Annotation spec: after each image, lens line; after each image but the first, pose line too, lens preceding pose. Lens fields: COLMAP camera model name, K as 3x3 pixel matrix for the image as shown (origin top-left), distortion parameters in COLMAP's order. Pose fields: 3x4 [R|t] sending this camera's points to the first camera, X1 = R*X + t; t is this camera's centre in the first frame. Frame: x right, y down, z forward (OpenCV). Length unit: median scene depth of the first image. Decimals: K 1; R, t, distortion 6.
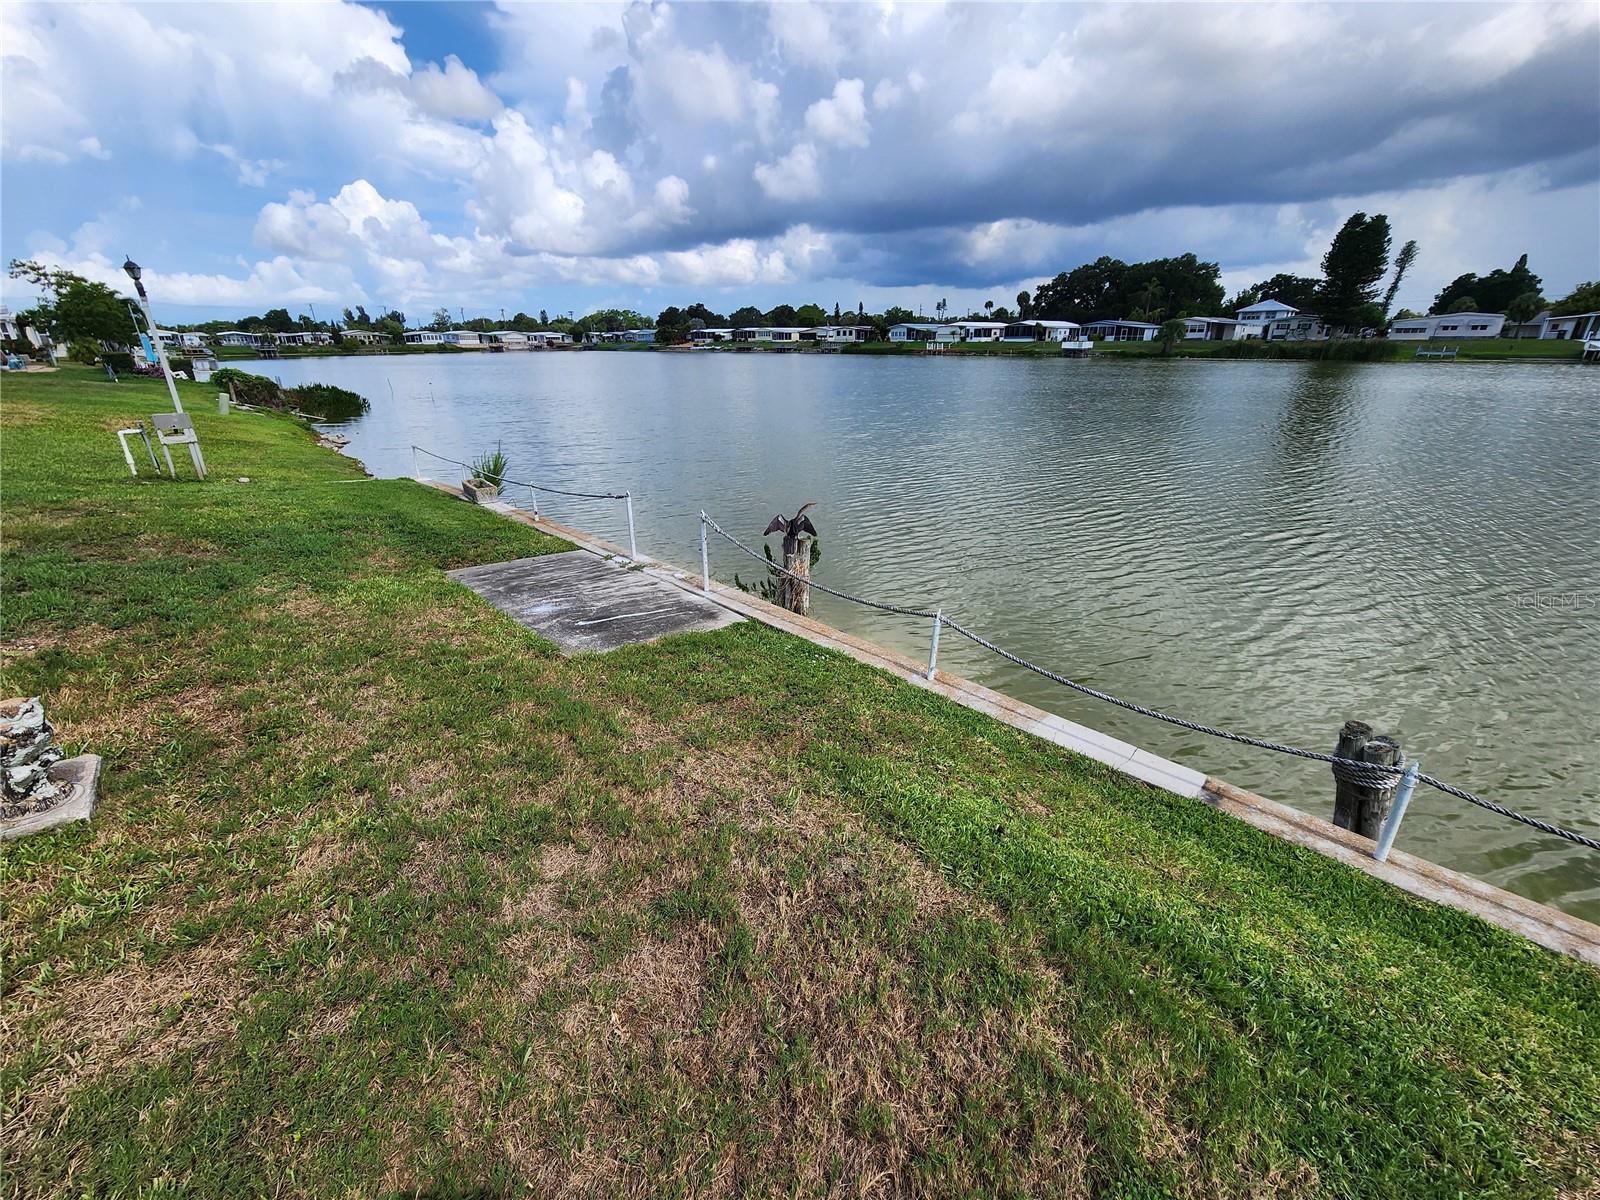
lens RADIAL K [[661.0, 0, 780.2], [0, 661.0, 592.1], [0, 0, 1]] dist [0.001962, 0.000787]
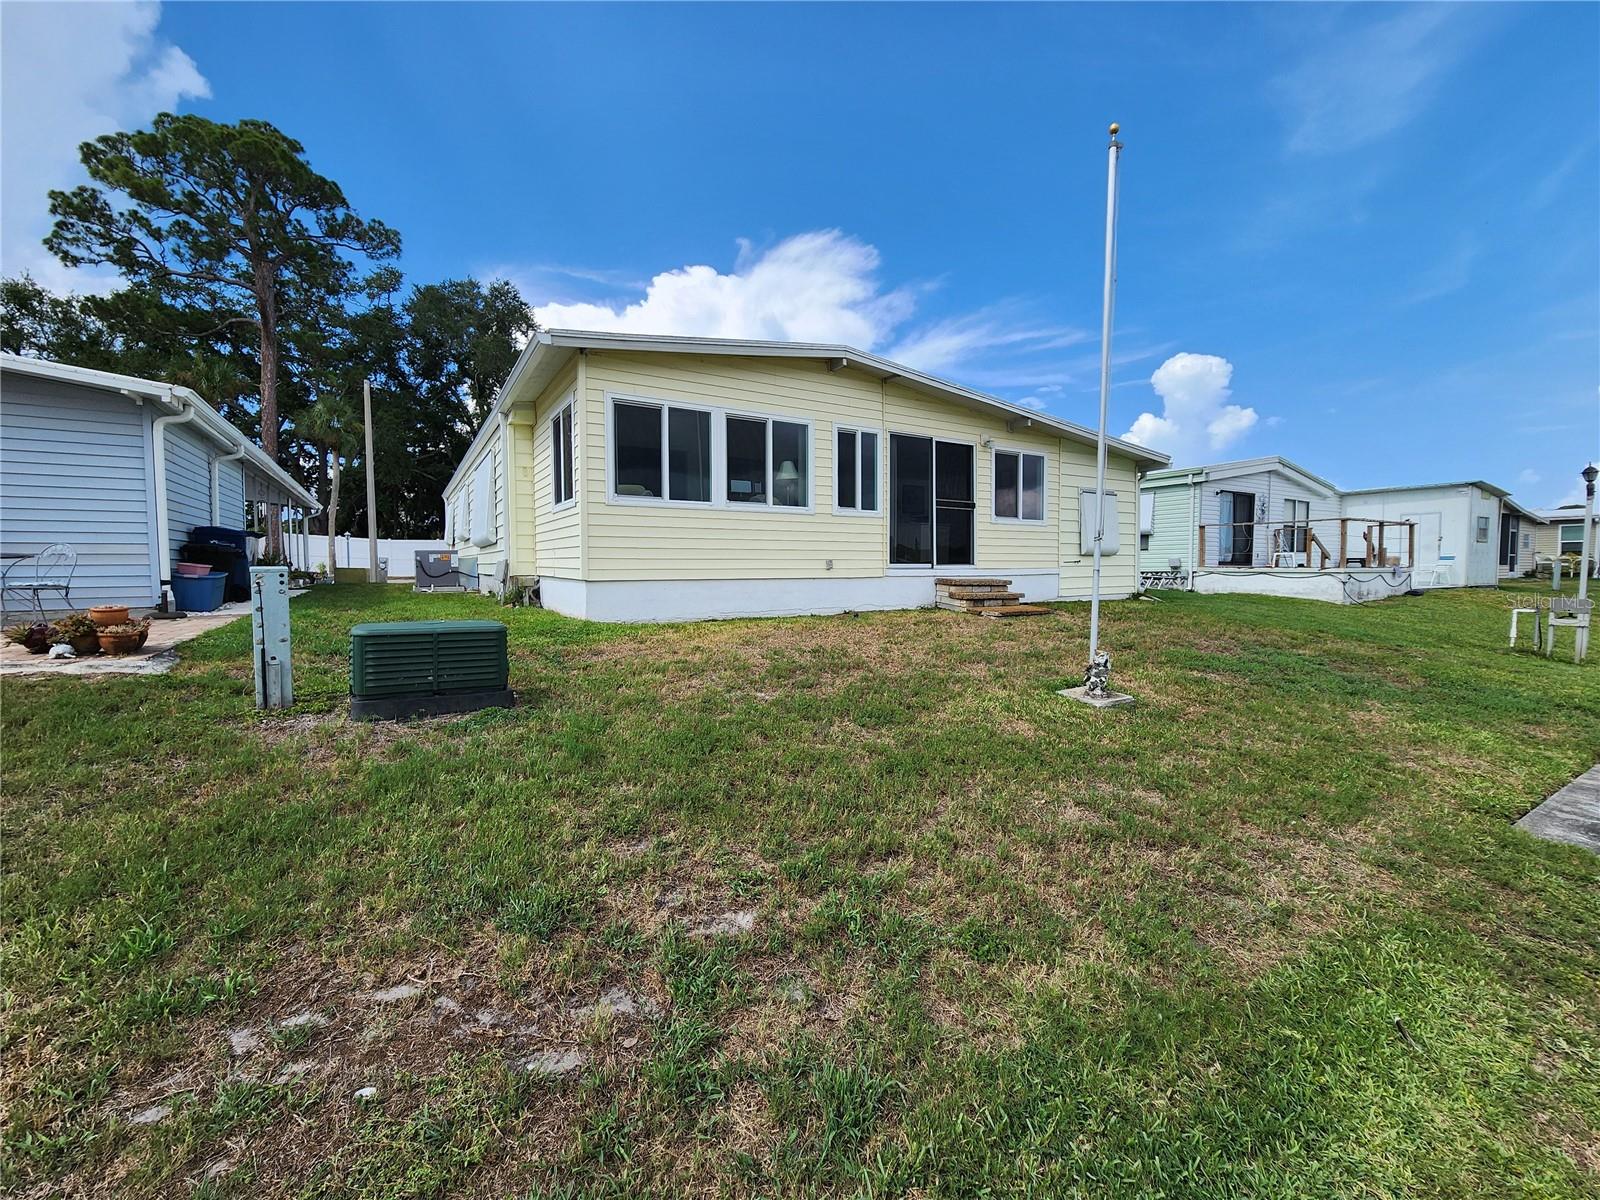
lens RADIAL K [[661.0, 0, 803.1], [0, 661.0, 596.4], [0, 0, 1]] dist [0.001962, 0.000787]
pose [[-0.233398, 0.052981, -0.970937, 0.396656], [-0.344060, 0.929420, 0.133422, 0.006634], [0.909477, 0.365201, -0.198696, 0.100970]]
